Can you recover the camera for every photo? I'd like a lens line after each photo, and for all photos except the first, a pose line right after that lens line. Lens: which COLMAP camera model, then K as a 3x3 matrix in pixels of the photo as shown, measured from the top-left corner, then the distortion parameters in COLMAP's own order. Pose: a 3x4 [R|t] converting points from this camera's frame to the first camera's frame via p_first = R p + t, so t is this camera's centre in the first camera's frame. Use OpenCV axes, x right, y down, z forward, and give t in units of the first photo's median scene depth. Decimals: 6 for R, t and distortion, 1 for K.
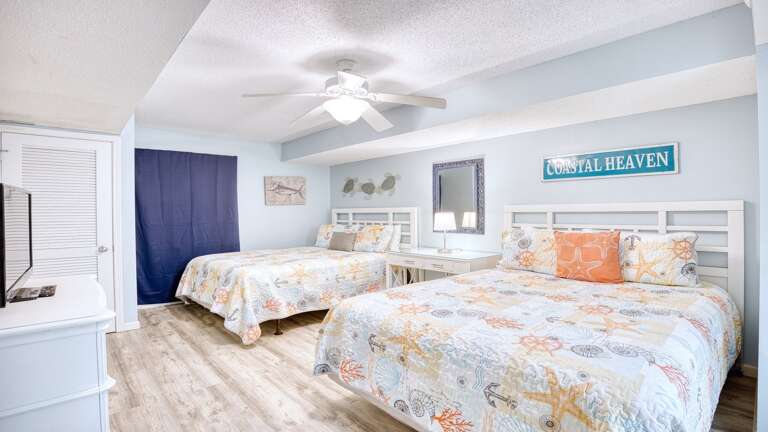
lens RADIAL K [[367.1, 0, 392.2], [0, 367.1, 214.6], [0, 0, 1]] dist [-0.069065, 0.021568]
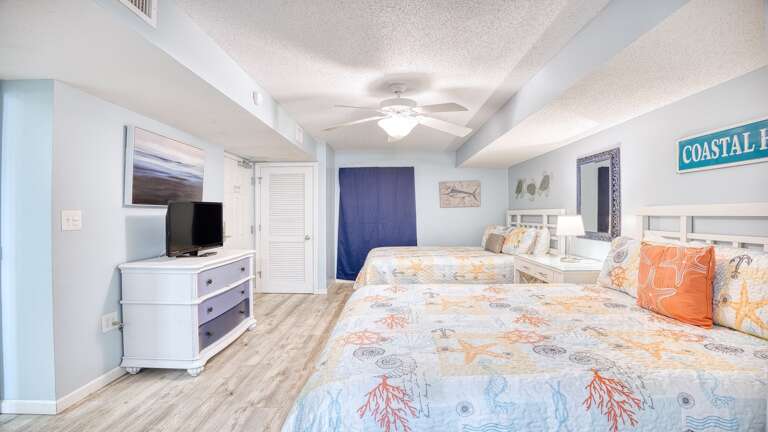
lens RADIAL K [[367.1, 0, 392.2], [0, 367.1, 214.6], [0, 0, 1]] dist [-0.069065, 0.021568]
pose [[0.723684, 0.007023, -0.690096, 0.498218], [-0.008630, 0.999962, 0.001127, -0.005641], [0.690078, 0.005140, 0.723717, 0.110514]]
